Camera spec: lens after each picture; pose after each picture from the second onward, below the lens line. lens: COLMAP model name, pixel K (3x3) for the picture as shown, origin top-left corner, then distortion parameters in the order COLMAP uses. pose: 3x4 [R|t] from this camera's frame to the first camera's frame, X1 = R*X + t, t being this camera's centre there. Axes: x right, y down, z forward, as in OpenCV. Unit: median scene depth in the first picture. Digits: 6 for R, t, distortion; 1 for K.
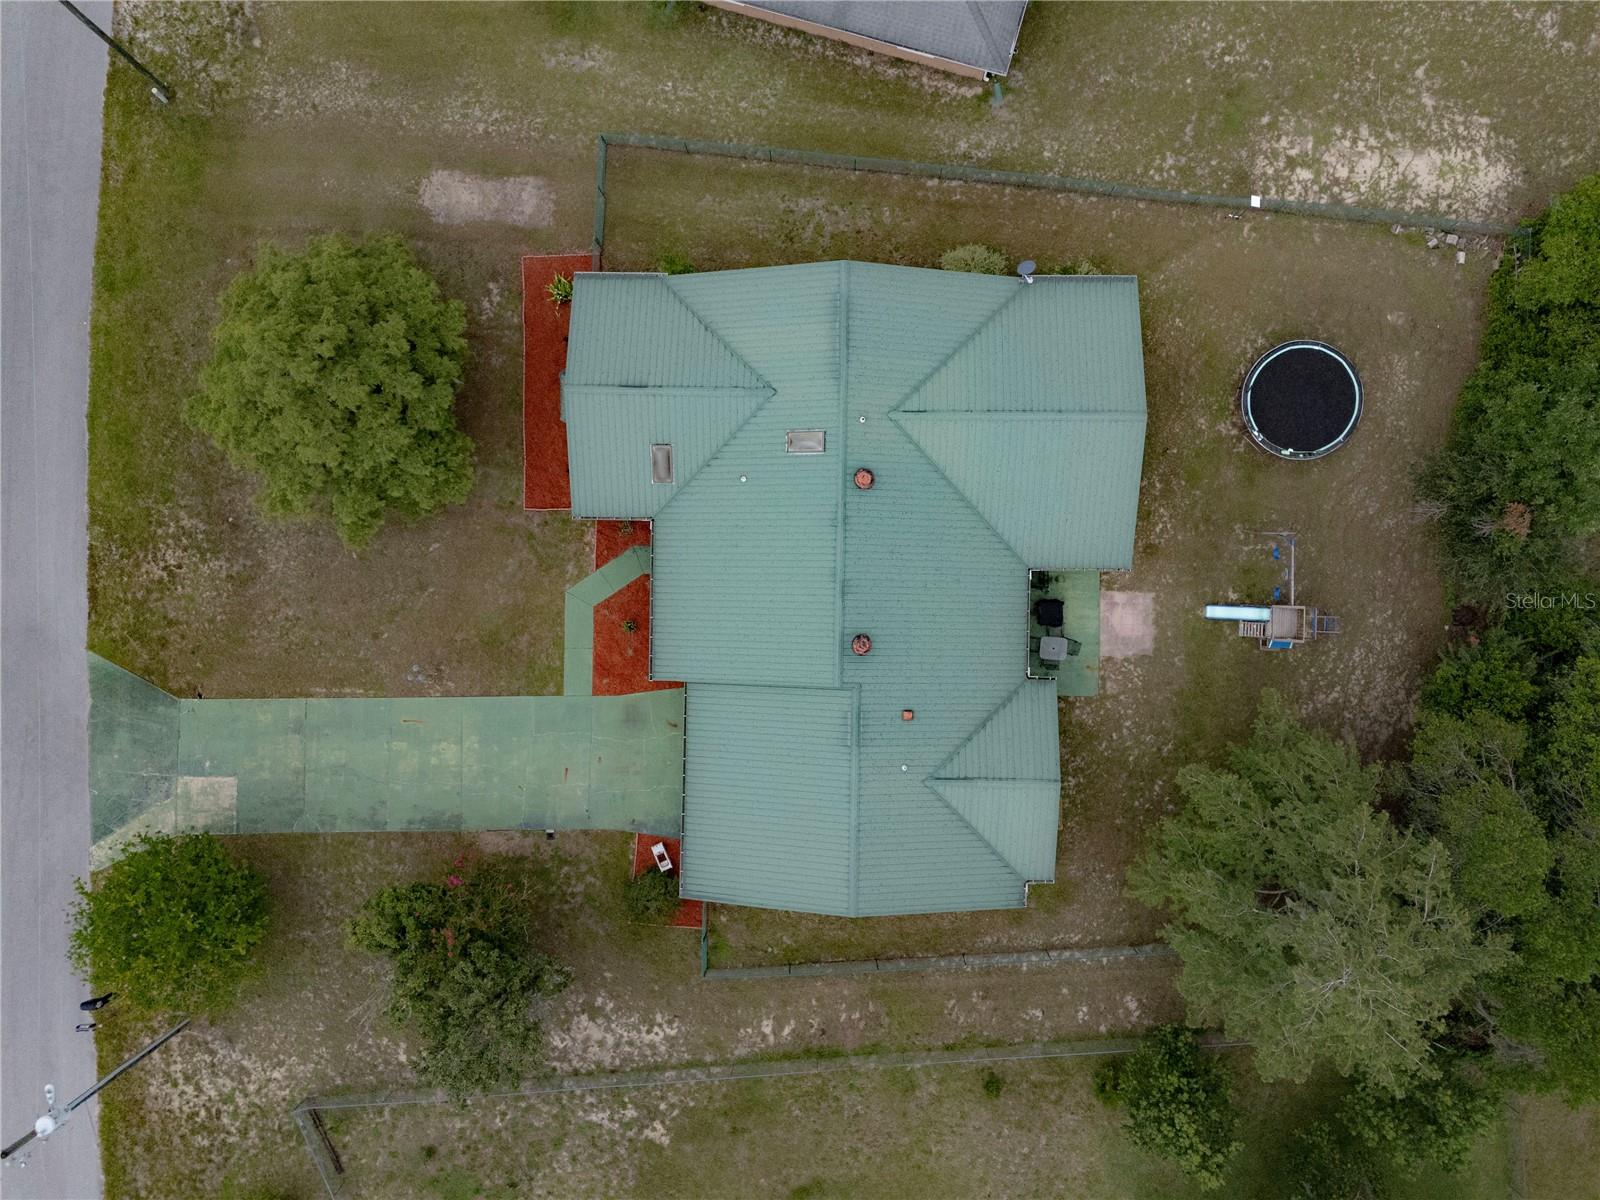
lens RADIAL K [[1173.5, 0, 799.2], [0, 1173.5, 601.1], [0, 0, 1]] dist [0.067906, -0.055368]
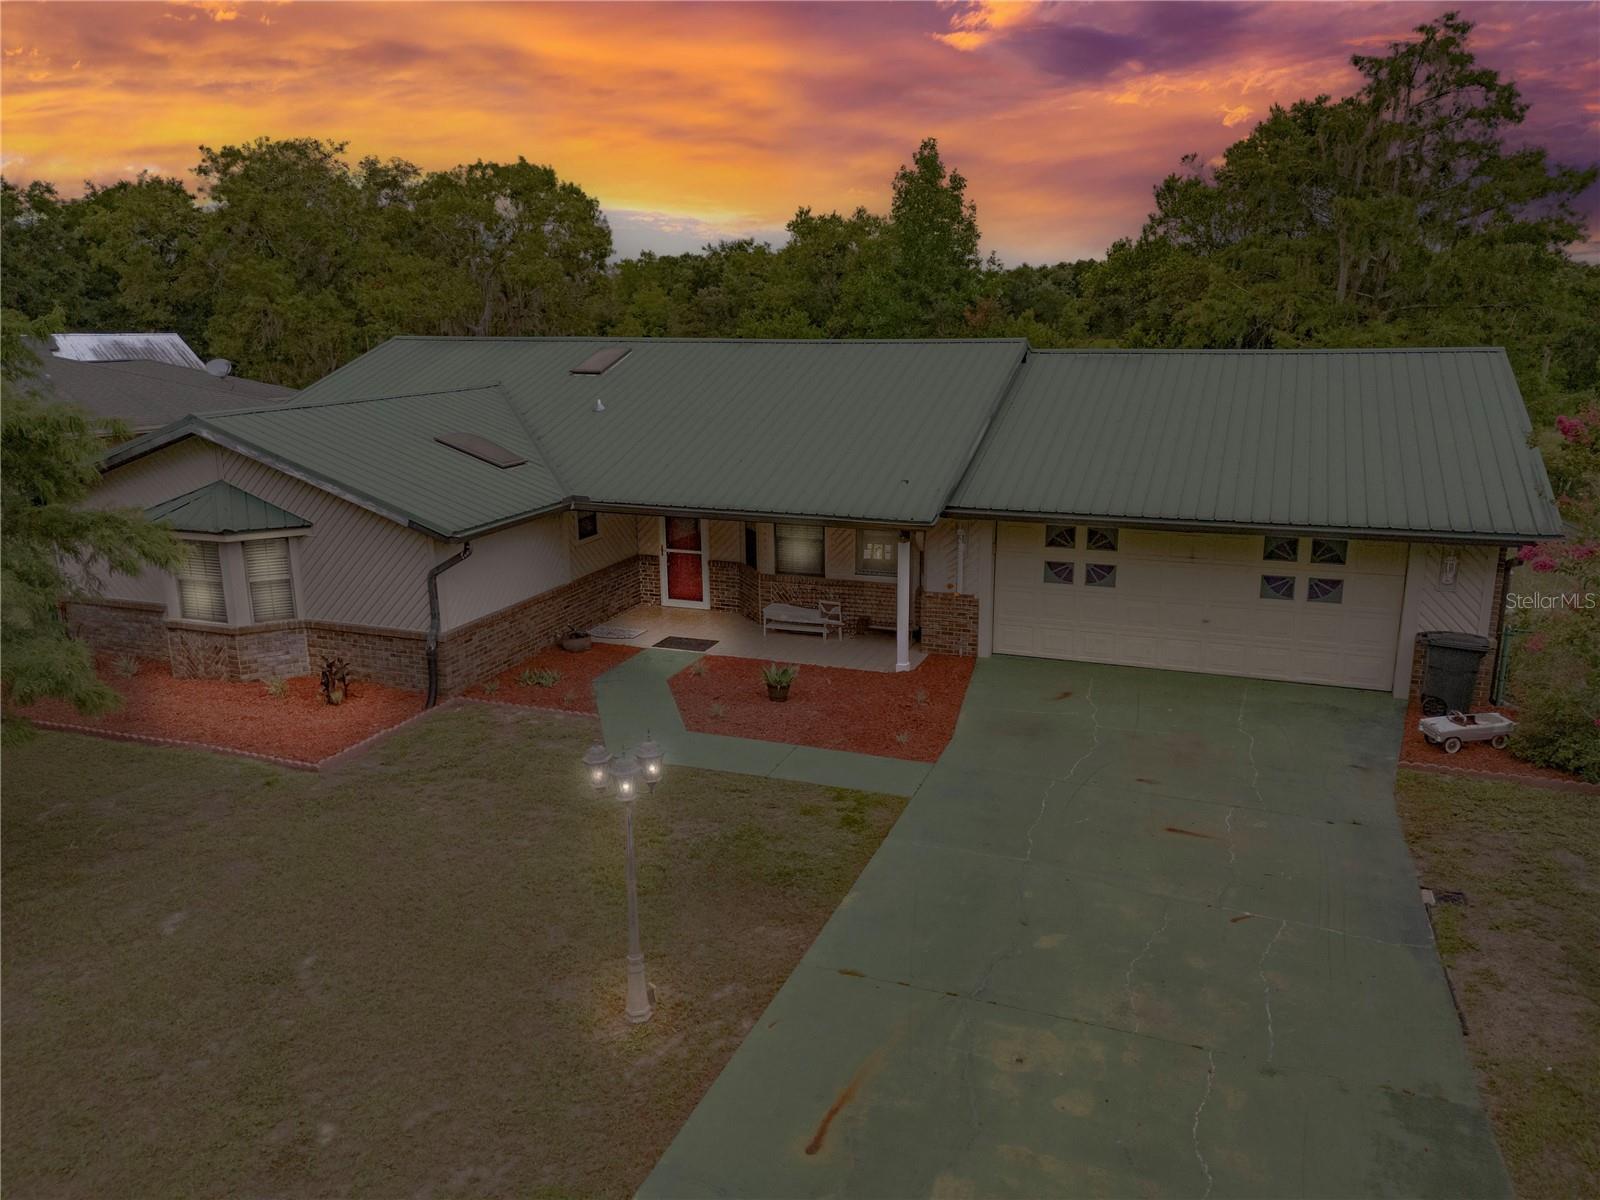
lens RADIAL K [[1173.5, 0, 799.2], [0, 1173.5, 601.1], [0, 0, 1]] dist [0.067906, -0.055368]
pose [[0.349741, -0.218161, 0.911091, -0.475313], [0.936839, 0.077575, -0.341050, 0.152763], [0.003725, 0.972825, 0.231513, 0.886802]]
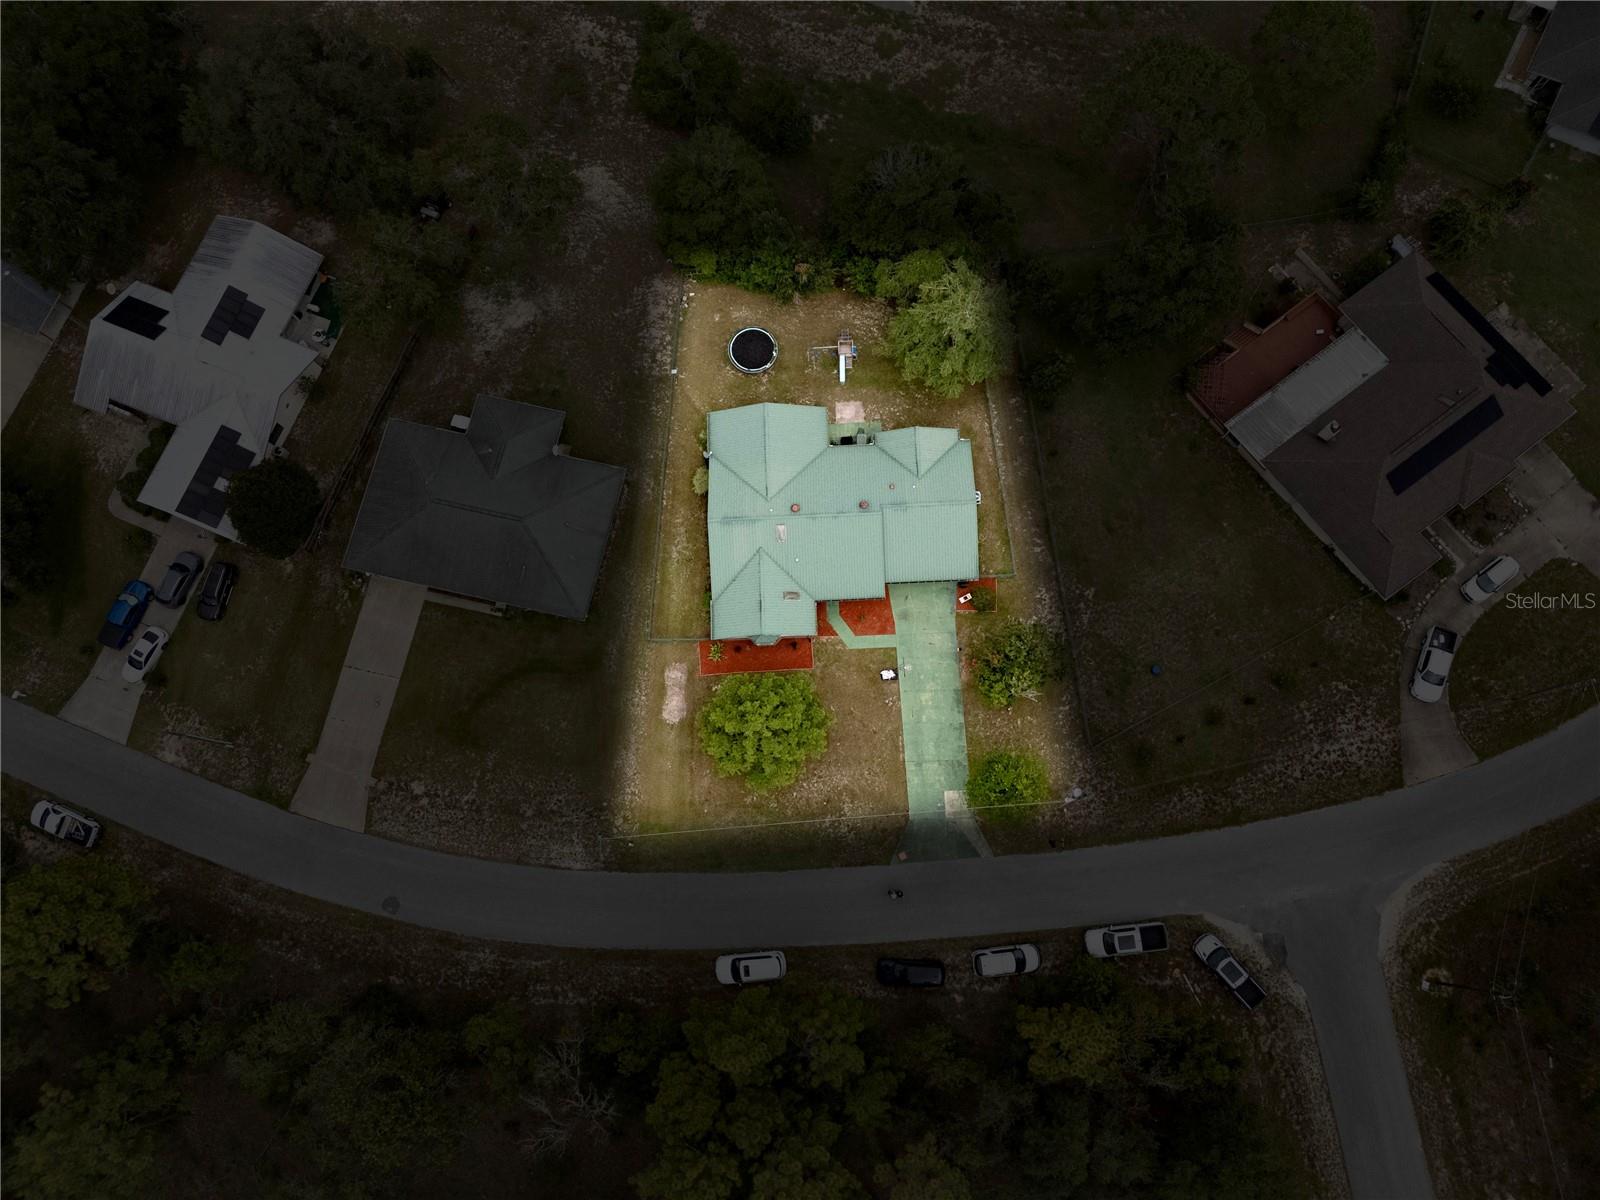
lens RADIAL K [[1173.5, 0, 799.2], [0, 1173.5, 601.1], [0, 0, 1]] dist [0.067906, -0.055368]
pose [[-0.047125, -0.968786, 0.243377, -0.648103], [0.997983, -0.056036, -0.029818, -0.031748], [0.042525, 0.241481, 0.969473, -1.172309]]
